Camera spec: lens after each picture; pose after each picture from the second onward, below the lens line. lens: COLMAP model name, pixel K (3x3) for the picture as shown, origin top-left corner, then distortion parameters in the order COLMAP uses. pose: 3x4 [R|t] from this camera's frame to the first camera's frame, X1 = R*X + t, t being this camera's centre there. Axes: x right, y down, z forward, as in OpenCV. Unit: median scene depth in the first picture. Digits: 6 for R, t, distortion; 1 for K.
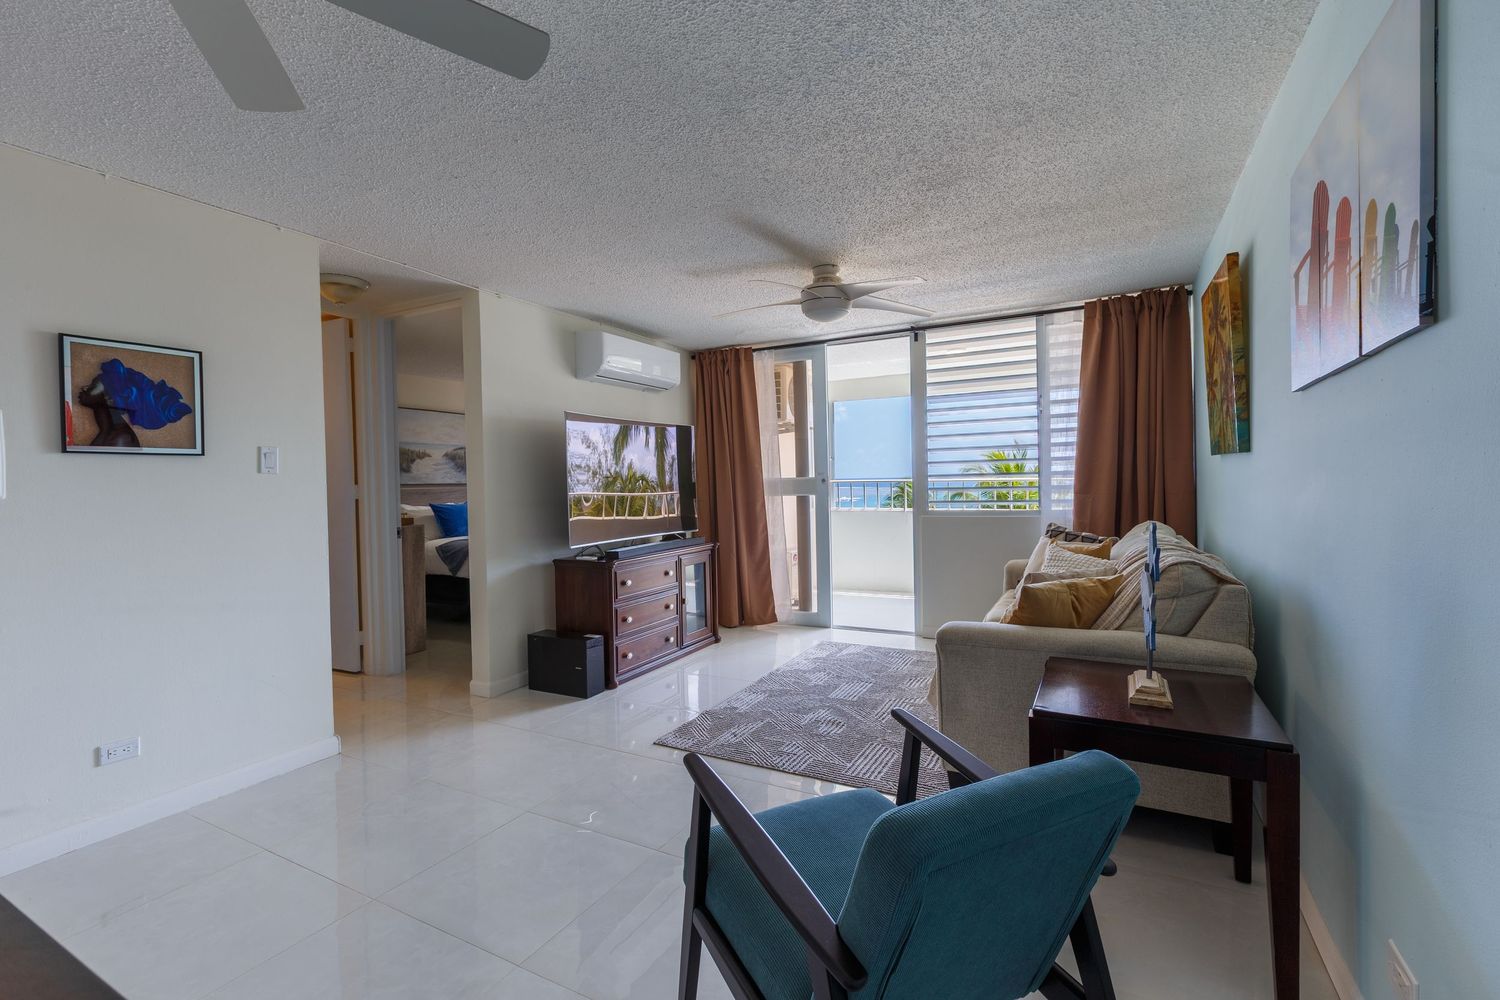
lens RADIAL K [[687.2, 0, 741.3], [0, 687.2, 495.4], [0, 0, 1]] dist [-0.005588, -0.000674]
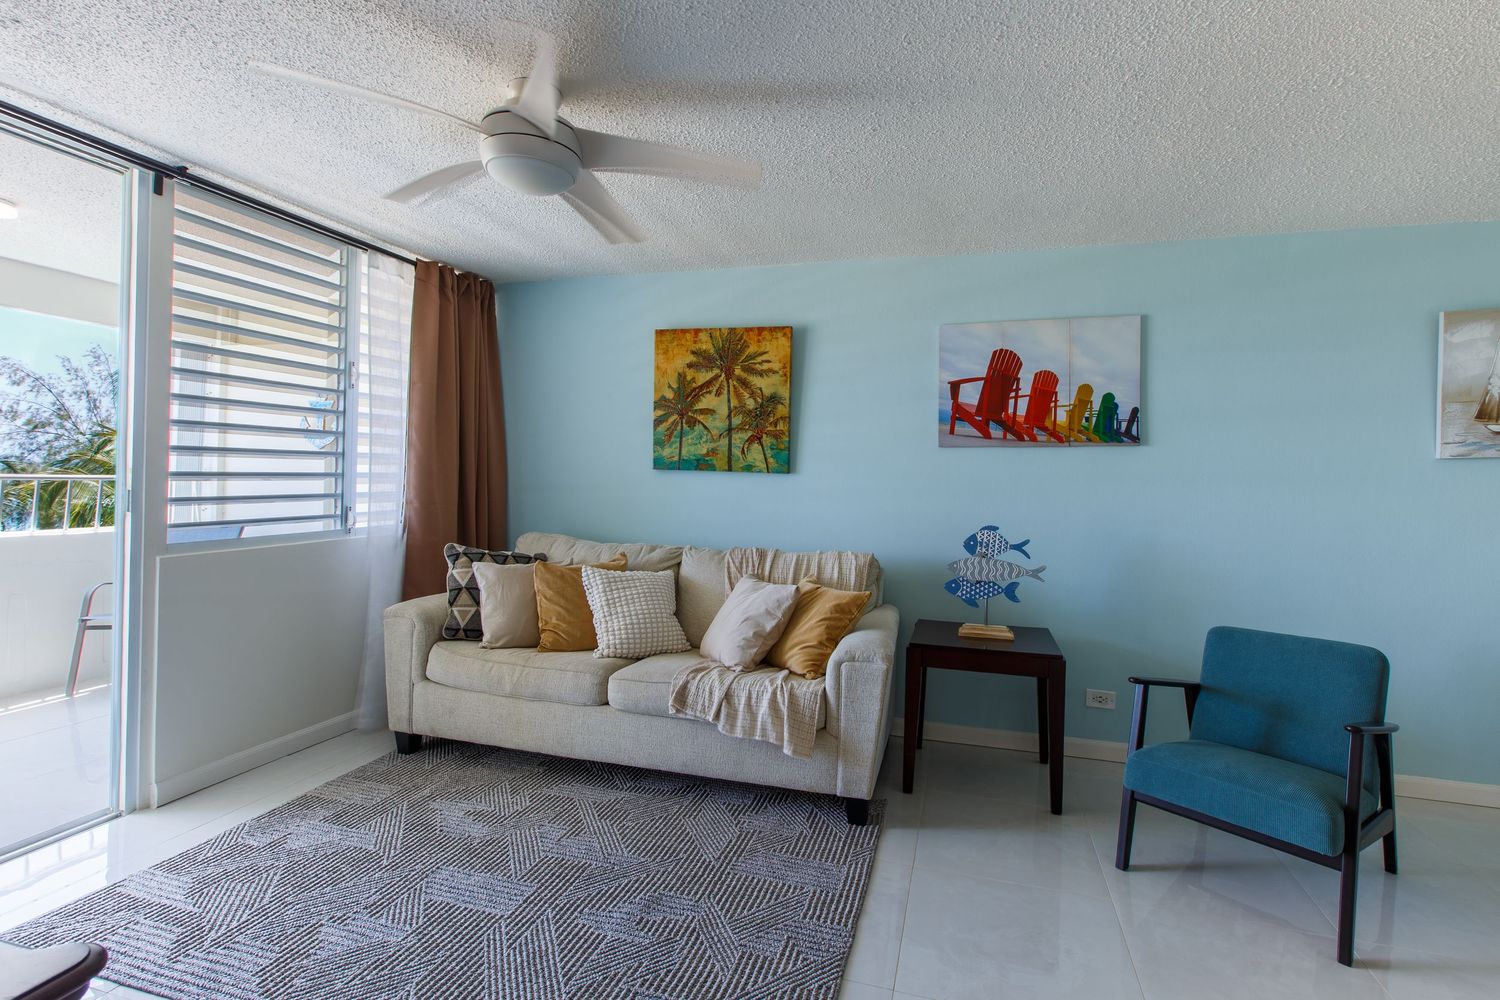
lens RADIAL K [[687.2, 0, 798.1], [0, 687.2, 480.2], [0, 0, 1]] dist [-0.005588, -0.000674]
pose [[-0.236992, 0.005460, 0.971496, -0.338056], [0.003731, 0.999982, -0.004709, -0.021892], [-0.971504, 0.002509, -0.237008, 0.726677]]
